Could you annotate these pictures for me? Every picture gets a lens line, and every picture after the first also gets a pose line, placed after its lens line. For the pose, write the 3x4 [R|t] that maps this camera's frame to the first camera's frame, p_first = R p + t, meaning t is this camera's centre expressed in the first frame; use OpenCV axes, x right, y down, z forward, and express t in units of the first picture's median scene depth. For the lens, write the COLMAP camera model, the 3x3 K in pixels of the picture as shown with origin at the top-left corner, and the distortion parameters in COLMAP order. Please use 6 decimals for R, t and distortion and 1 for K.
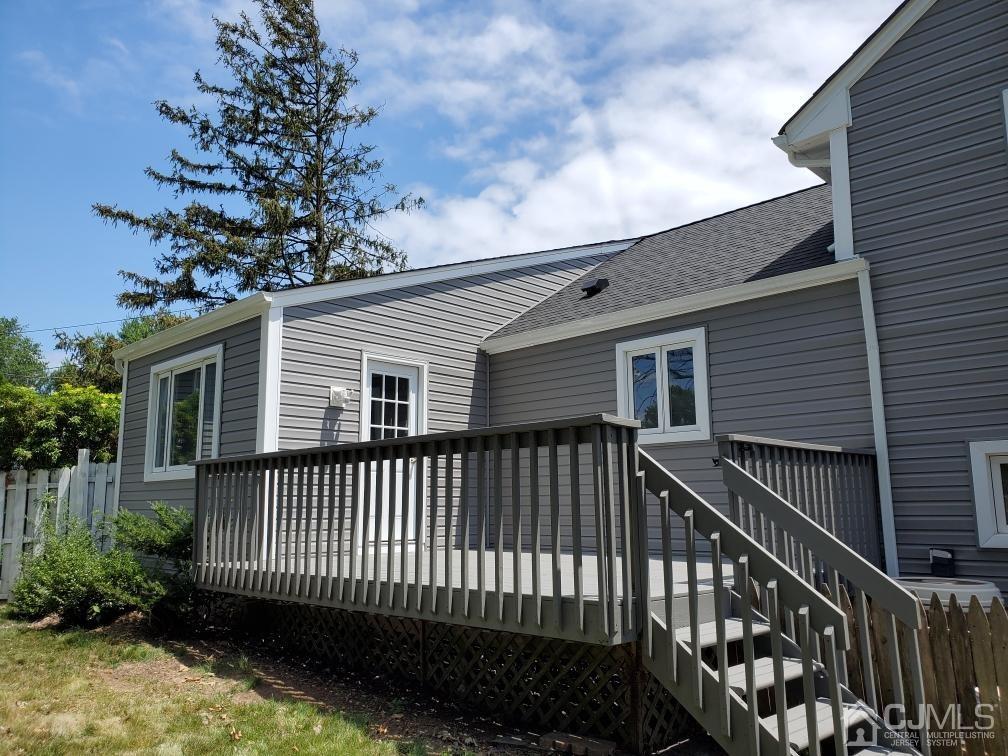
lens RADIAL K [[770.1, 0, 504.0], [0, 770.1, 378.0], [0, 0, 1]] dist [0.047328, -0.009406]
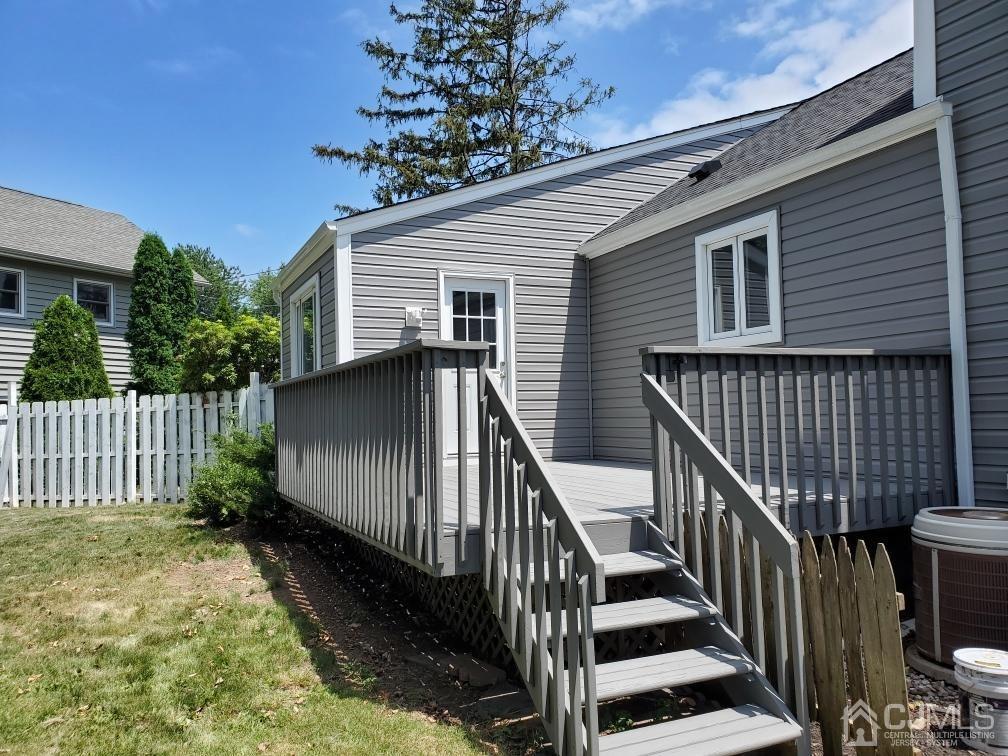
lens RADIAL K [[776.9, 0, 489.9], [0, 776.9, 373.7], [0, 0, 1]] dist [0.008171, -0.011198]
pose [[0.929519, -0.033682, -0.367233, 0.234353], [0.077462, 0.991437, 0.105134, -0.001308], [0.360547, -0.126171, 0.924168, 0.068042]]
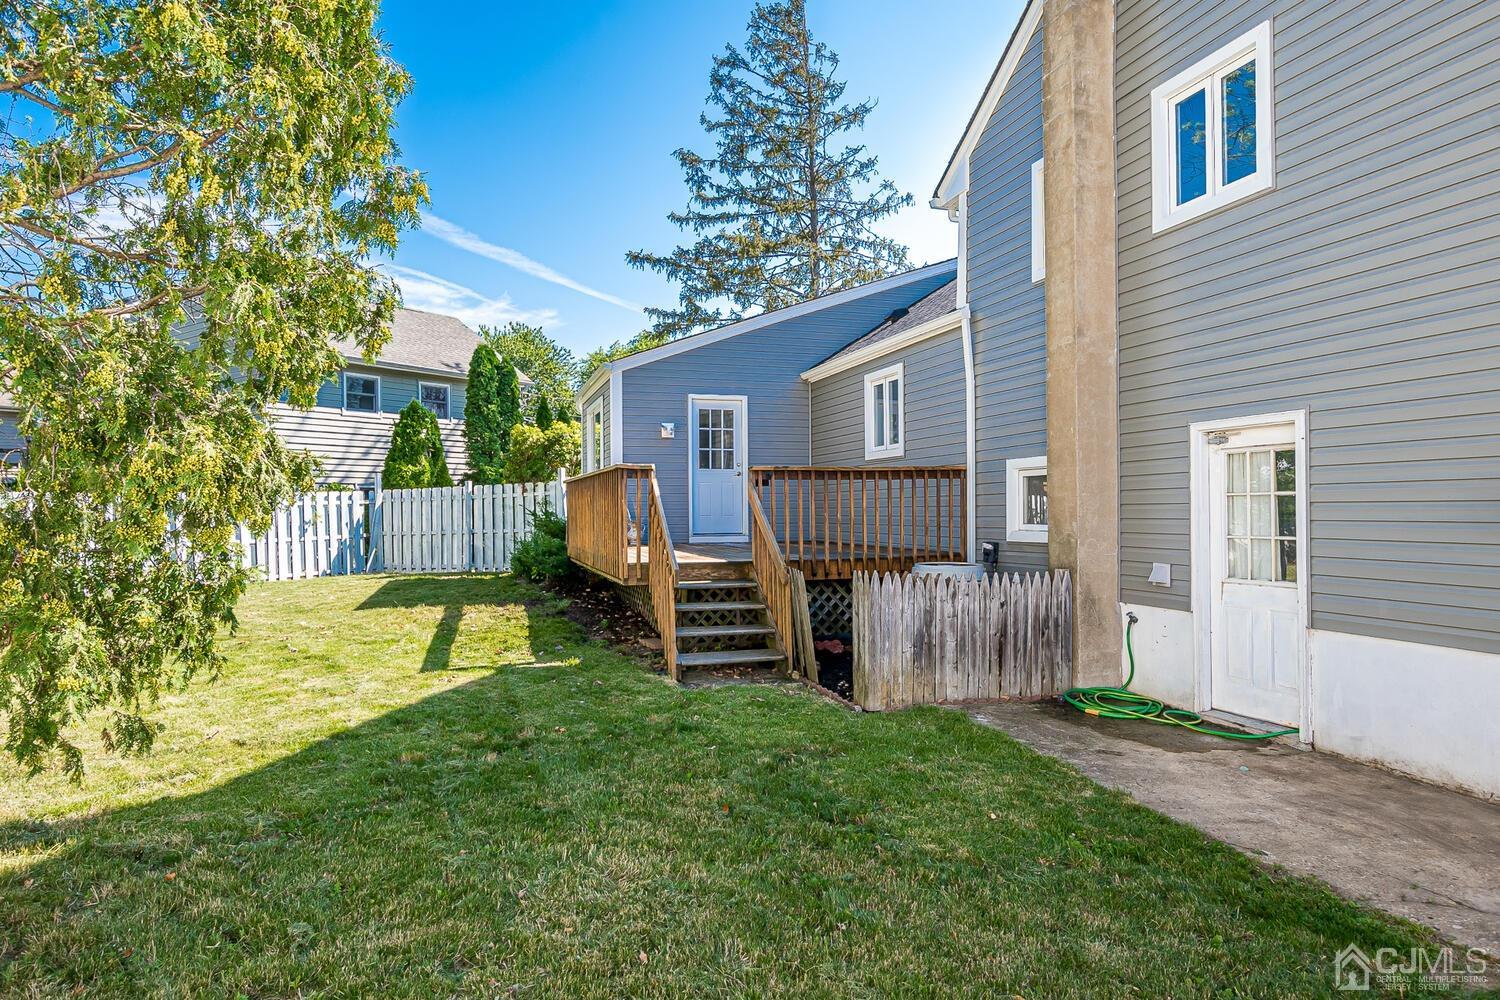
lens RADIAL K [[864.3, 0, 750.0], [0, 864.3, 500.0], [0, 0, 1]] dist [-0.061180, 0.001202]
pose [[0.883620, -0.005398, -0.468173, 0.578972], [0.082652, 0.986028, 0.144627, -0.058749], [0.460851, -0.166490, 0.871721, -0.269311]]
